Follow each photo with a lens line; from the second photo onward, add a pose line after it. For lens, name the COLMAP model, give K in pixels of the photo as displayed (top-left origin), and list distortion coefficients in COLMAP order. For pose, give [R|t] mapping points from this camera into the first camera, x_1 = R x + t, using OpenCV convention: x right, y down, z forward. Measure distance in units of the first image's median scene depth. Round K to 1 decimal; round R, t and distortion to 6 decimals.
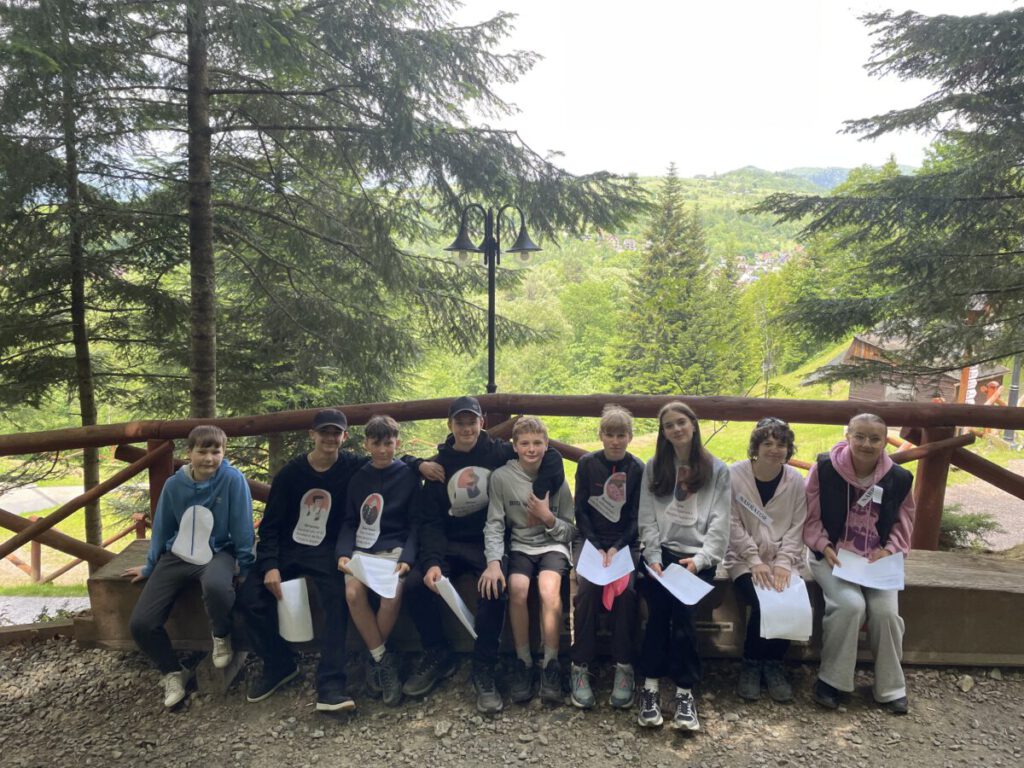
lens RADIAL K [[785.1, 0, 506.8], [0, 785.1, 383.7], [0, 0, 1]] dist [0.101723, -0.129655]
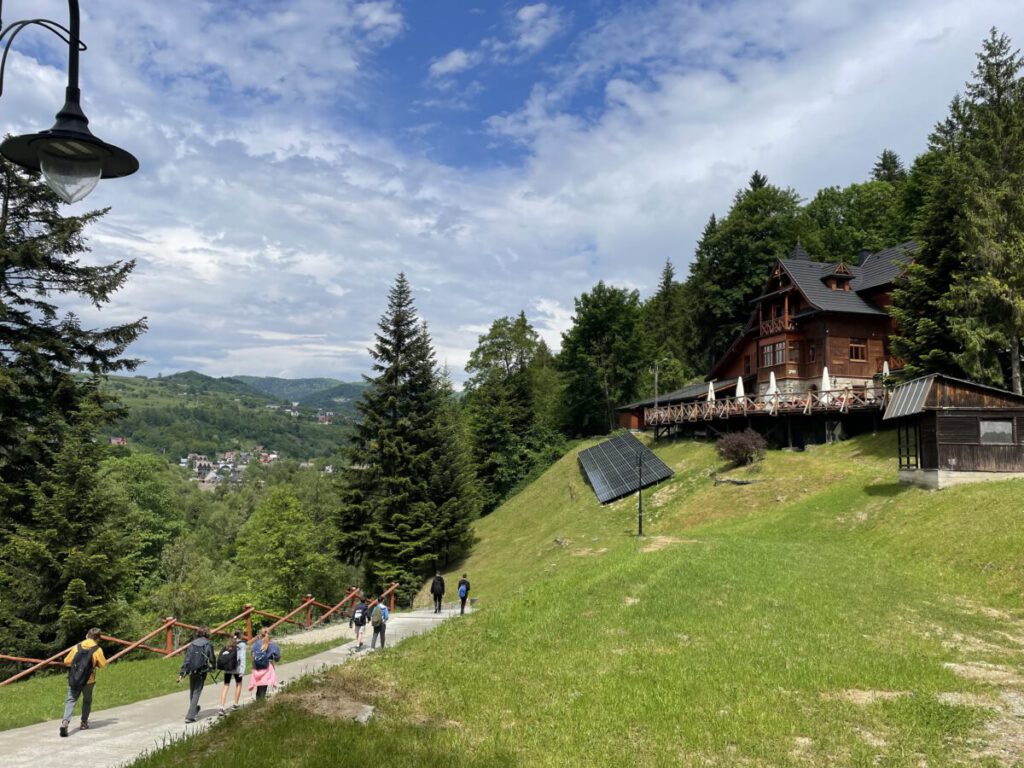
lens RADIAL K [[785.1, 0, 506.8], [0, 785.1, 383.7], [0, 0, 1]] dist [0.101723, -0.129655]
pose [[0.786015, 0.042954, 0.616713, -0.105956], [0.113485, 0.970605, -0.212242, 0.018203], [-0.607701, 0.236813, 0.758036, 0.129518]]
